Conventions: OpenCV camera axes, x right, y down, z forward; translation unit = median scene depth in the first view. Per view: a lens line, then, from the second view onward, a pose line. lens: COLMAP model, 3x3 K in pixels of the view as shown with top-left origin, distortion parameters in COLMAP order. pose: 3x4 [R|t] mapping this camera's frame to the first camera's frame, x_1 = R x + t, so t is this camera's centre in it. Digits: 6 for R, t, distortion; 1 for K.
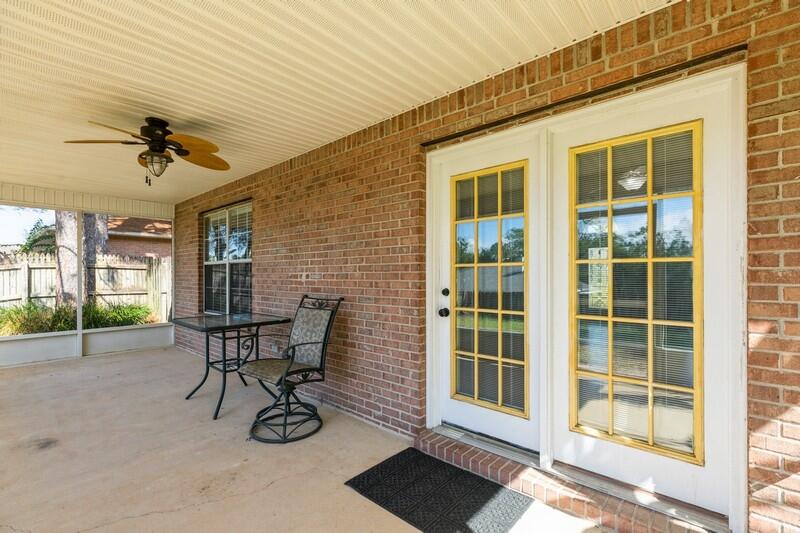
lens RADIAL K [[364.0, 0, 401.1], [0, 364.0, 274.9], [0, 0, 1]] dist [-0.000100, -0.000121]
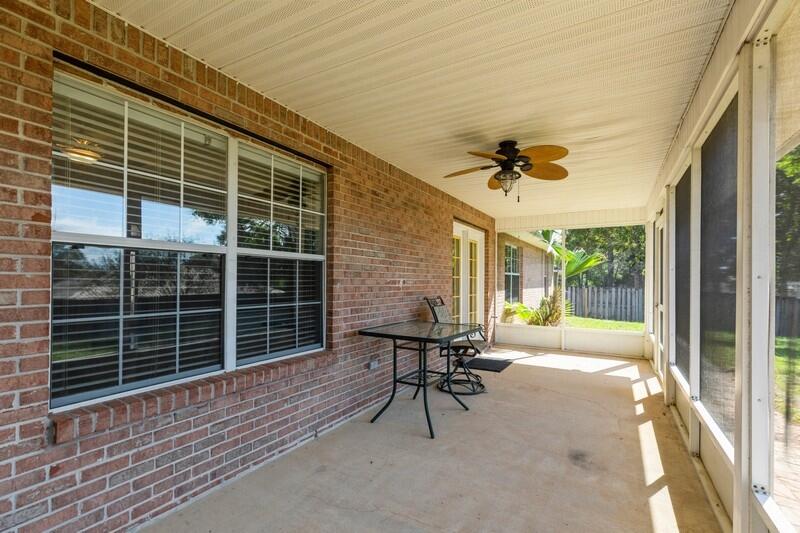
lens RADIAL K [[364.0, 0, 412.2], [0, 364.0, 278.7], [0, 0, 1]] dist [-0.000100, -0.000121]
pose [[-0.224013, 0.007143, 0.974560, -1.337437], [-0.007016, 0.999935, -0.008941, 0.002981], [-0.974561, -0.008841, -0.223948, 1.211925]]
